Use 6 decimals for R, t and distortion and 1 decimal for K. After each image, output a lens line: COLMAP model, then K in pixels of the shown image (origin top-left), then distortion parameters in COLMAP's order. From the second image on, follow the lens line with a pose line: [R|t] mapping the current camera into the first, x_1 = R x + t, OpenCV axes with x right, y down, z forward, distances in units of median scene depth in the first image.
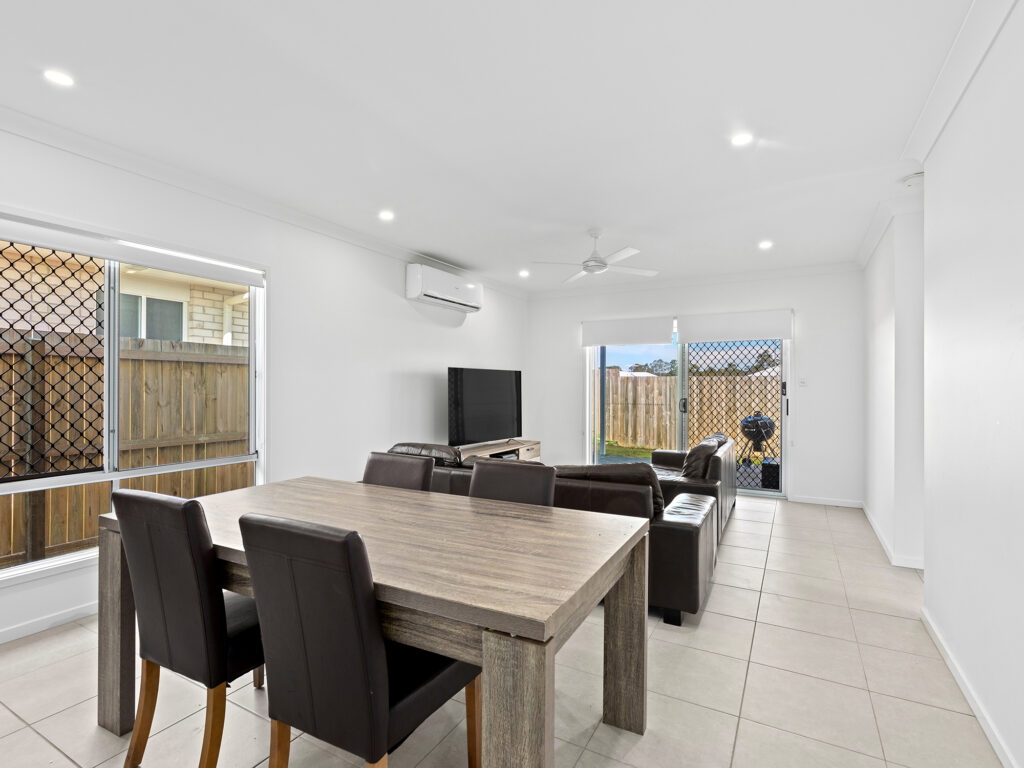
lens RADIAL K [[487.6, 0, 513.8], [0, 487.6, 383.0], [0, 0, 1]] dist [0.025280, 0.000655]
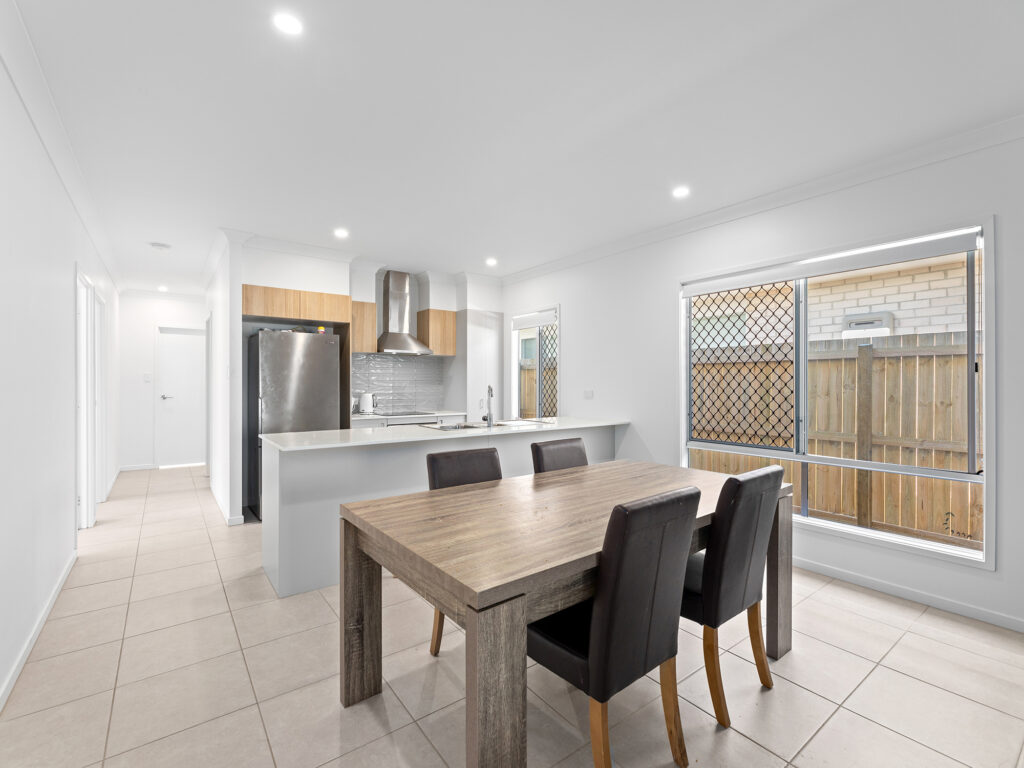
lens RADIAL K [[468.2, 0, 512.7], [0, 468.2, 387.9], [0, 0, 1]] dist [-0.003226, -0.000433]
pose [[-0.395714, 0.003419, -0.918367, 0.531173], [0.006305, 0.999980, 0.001007, 0.012559], [0.918352, -0.005392, -0.395728, 0.845697]]
